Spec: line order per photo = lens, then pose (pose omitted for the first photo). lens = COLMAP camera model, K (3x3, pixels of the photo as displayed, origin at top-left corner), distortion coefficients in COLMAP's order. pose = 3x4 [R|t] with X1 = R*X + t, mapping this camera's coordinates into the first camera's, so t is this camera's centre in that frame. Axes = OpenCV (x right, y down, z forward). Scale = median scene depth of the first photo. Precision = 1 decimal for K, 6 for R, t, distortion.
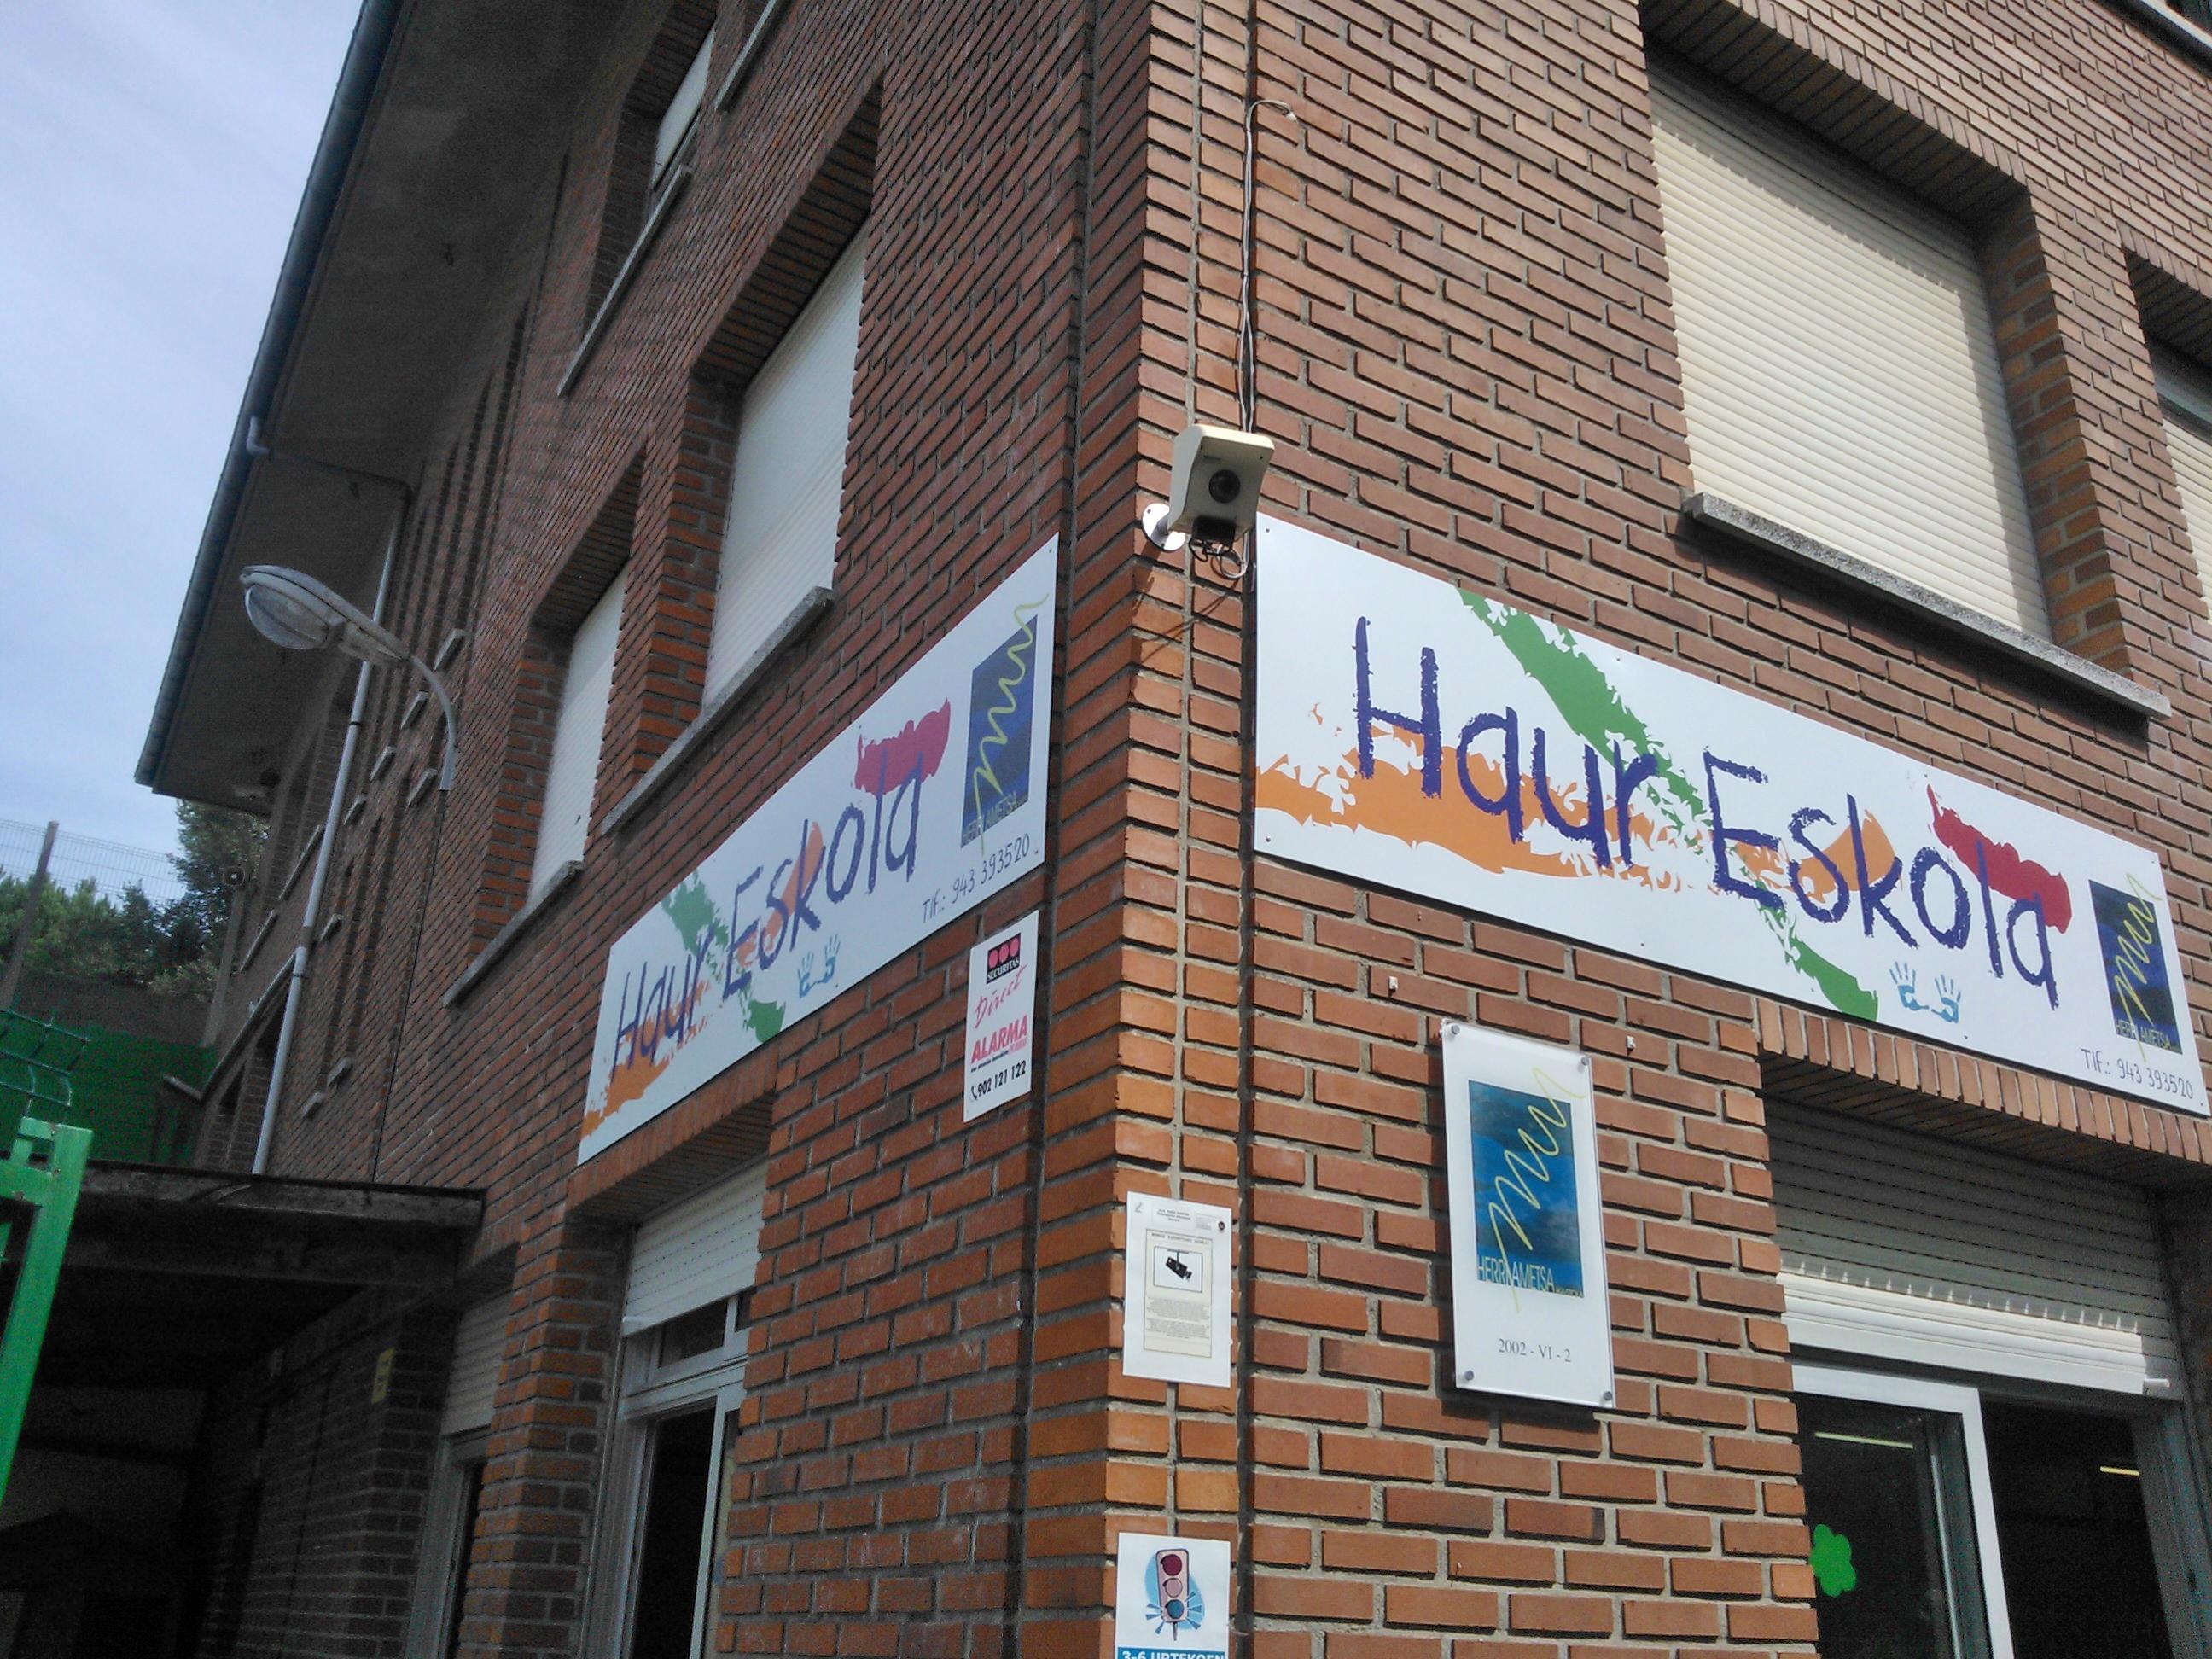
lens RADIAL K [[1883.5, 0, 1084.8], [0, 1883.5, 837.7], [0, 0, 1]] dist [0.088451, -0.288977]
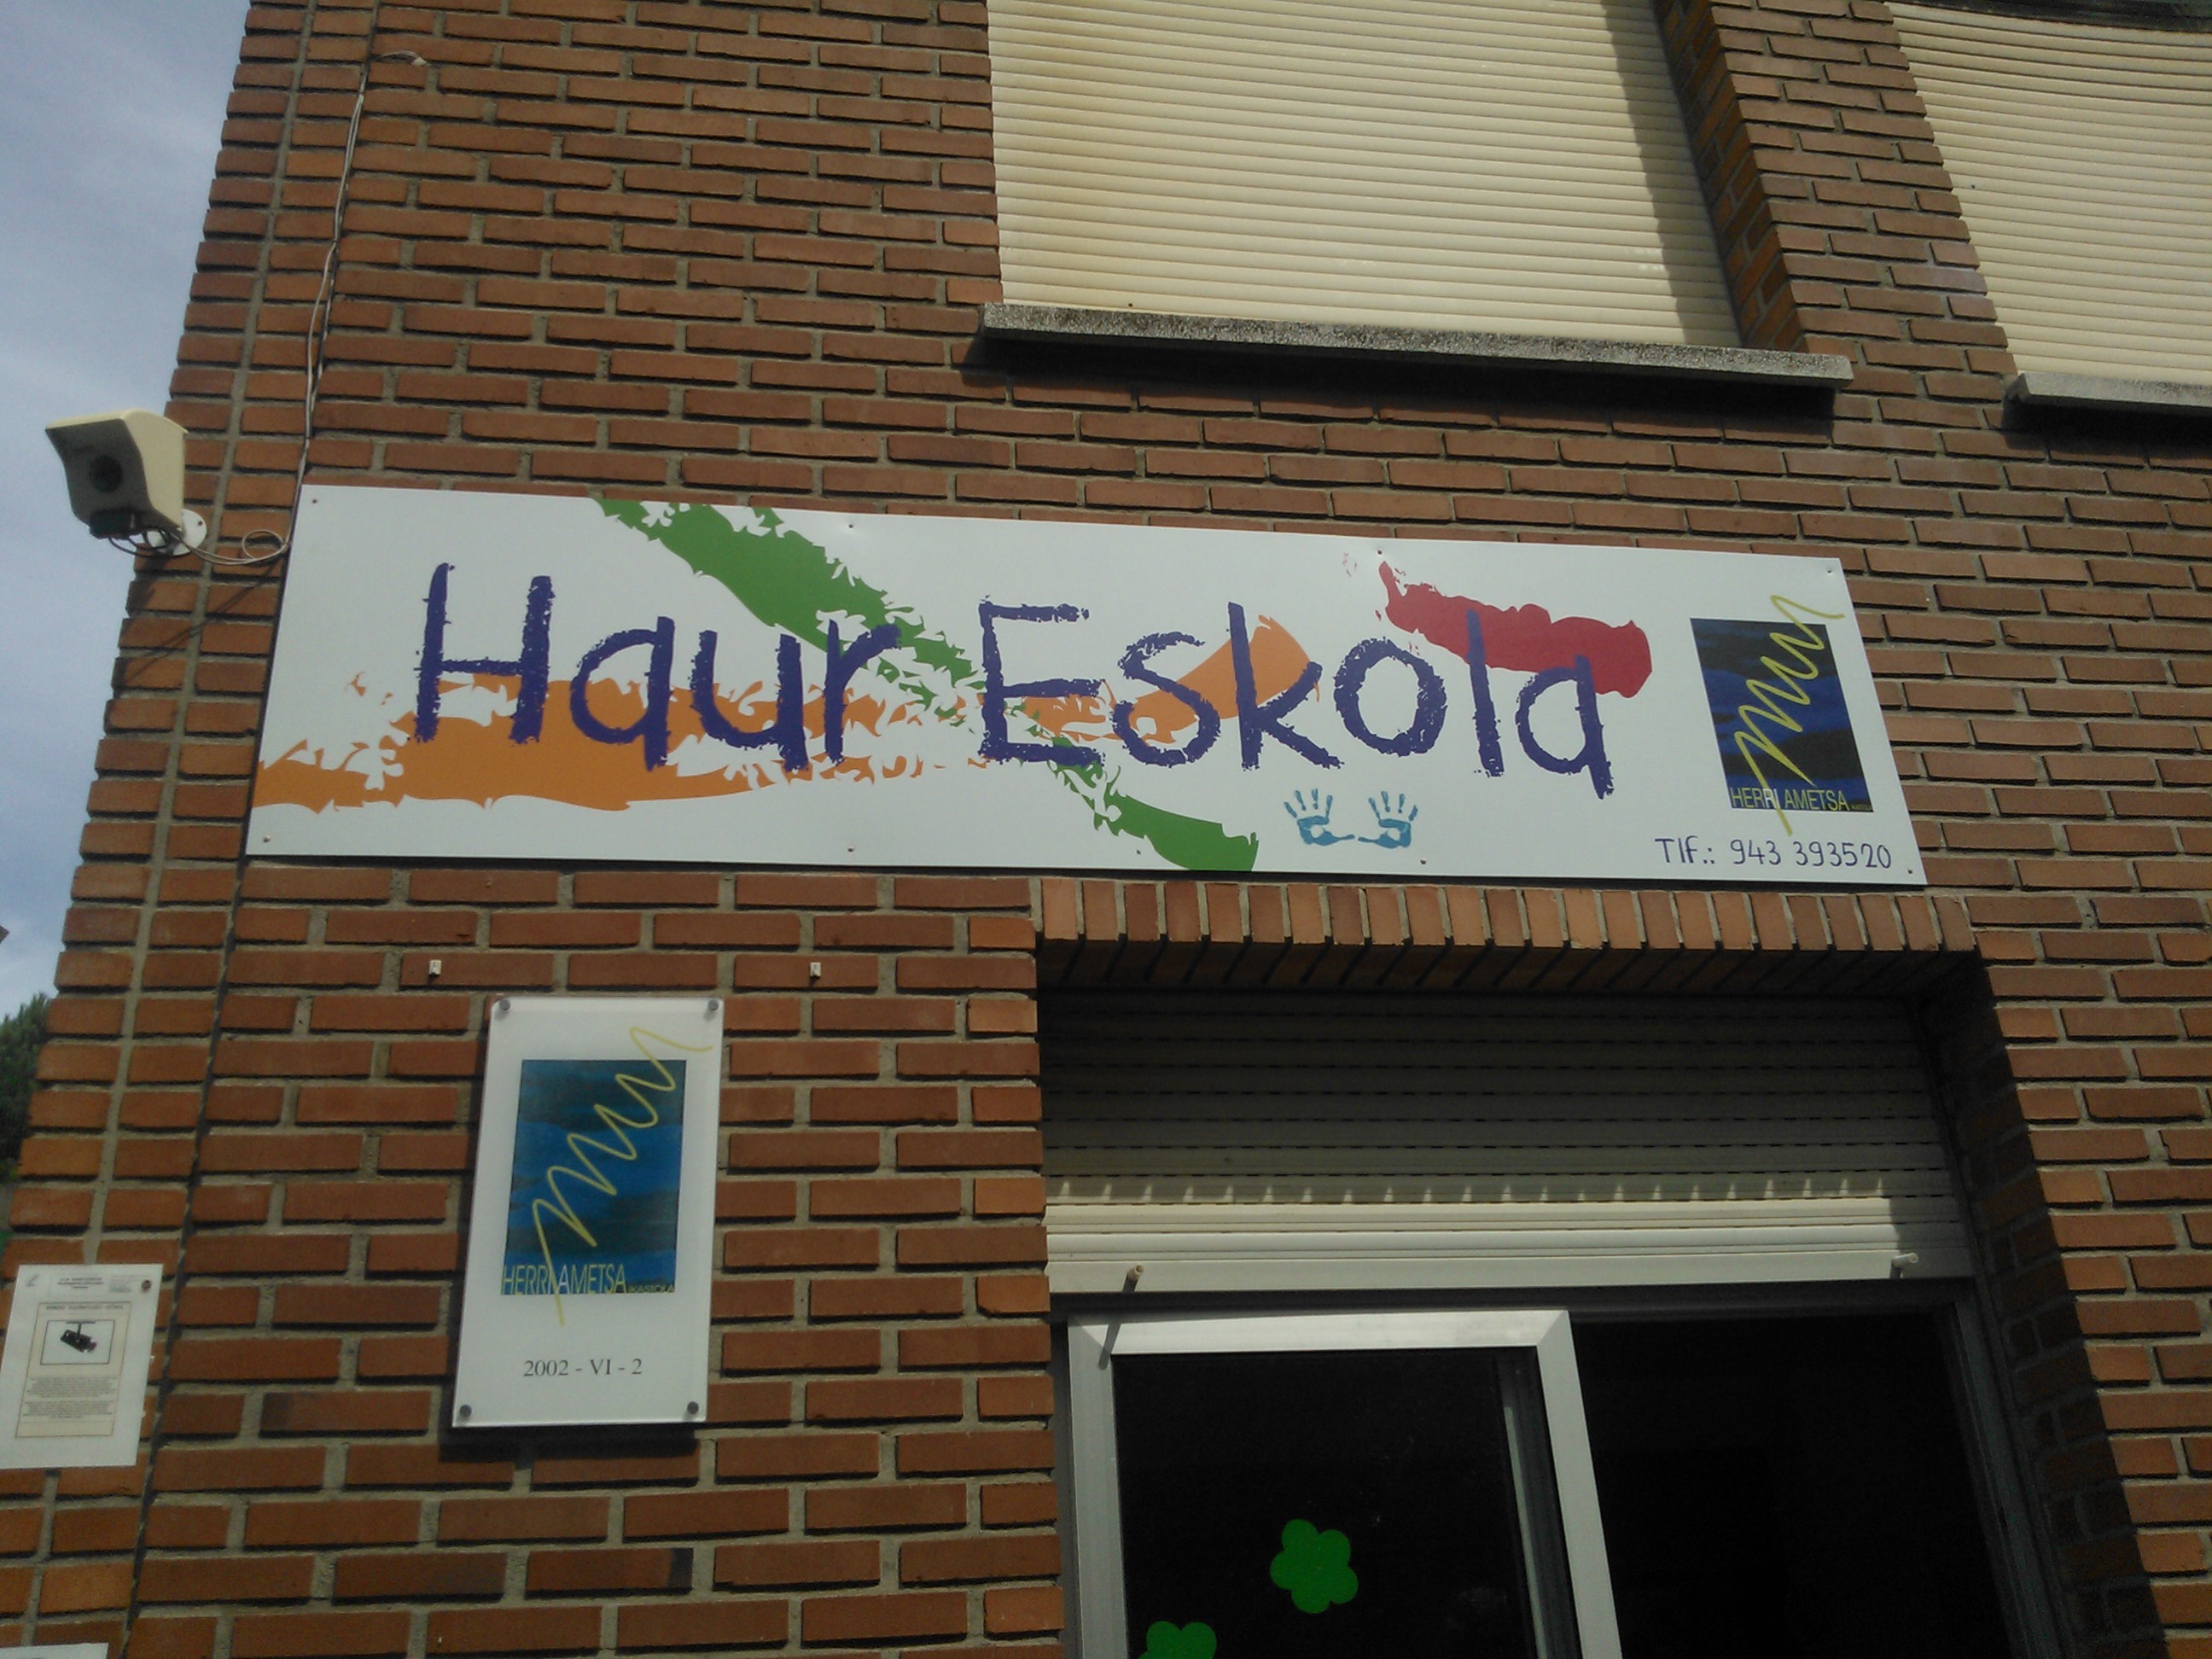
lens RADIAL K [[1883.5, 0, 1084.8], [0, 1883.5, 837.7], [0, 0, 1]] dist [0.088451, -0.288977]
pose [[0.926695, -0.237119, -0.291565, 0.604367], [0.226619, 0.971480, -0.069795, 0.126517], [0.299799, -0.001395, 0.954001, 0.230500]]
